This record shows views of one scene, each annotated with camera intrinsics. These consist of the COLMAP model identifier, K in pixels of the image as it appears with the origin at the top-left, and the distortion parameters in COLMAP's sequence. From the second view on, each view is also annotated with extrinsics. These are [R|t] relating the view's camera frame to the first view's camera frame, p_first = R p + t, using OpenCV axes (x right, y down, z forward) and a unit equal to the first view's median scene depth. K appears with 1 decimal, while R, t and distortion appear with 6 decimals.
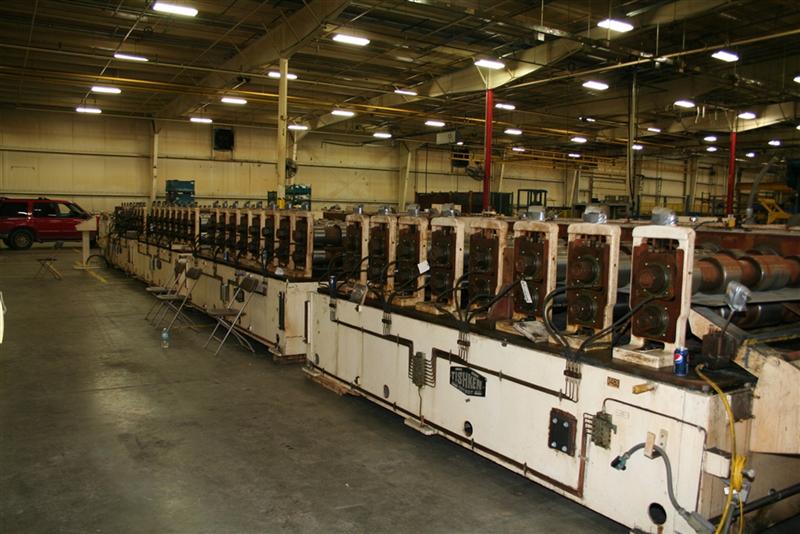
lens RADIAL K [[660.2, 0, 387.0], [0, 660.2, 269.7], [0, 0, 1]] dist [-0.149130, 0.130629]
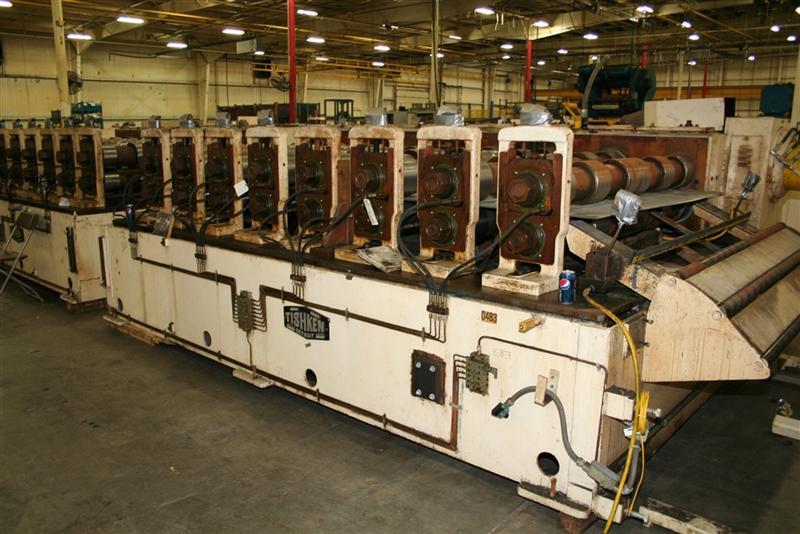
lens RADIAL K [[660.2, 0, 382.0], [0, 660.2, 270.0], [0, 0, 1]] dist [-0.149130, 0.130629]
pose [[0.959353, -0.085065, 0.269083, -0.004112], [0.049307, 0.989347, 0.136969, -0.005878], [-0.277868, -0.118134, 0.953328, 0.149755]]
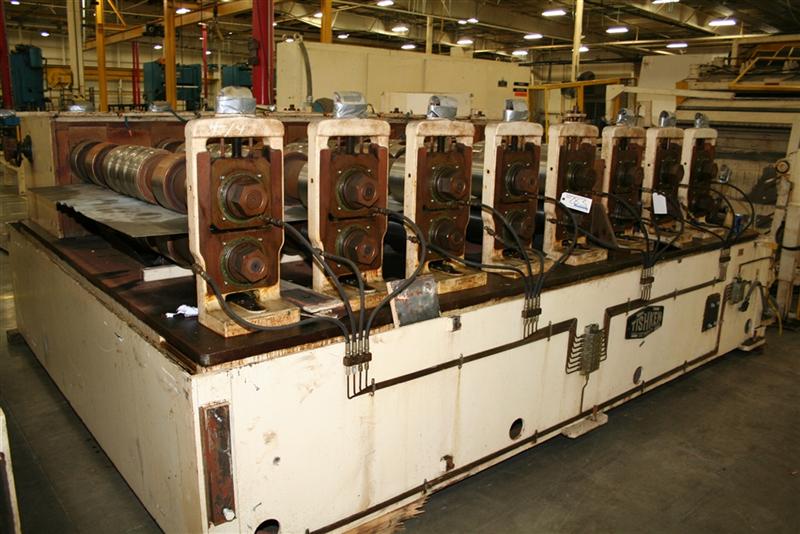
lens RADIAL K [[660.2, 0, 385.5], [0, 660.2, 282.4], [0, 0, 1]] dist [-0.149130, 0.130629]
pose [[-0.131600, -0.262065, 0.956035, -0.513948], [0.069909, 0.959568, 0.272656, -0.108142], [-0.988835, 0.102717, -0.107958, 1.180772]]
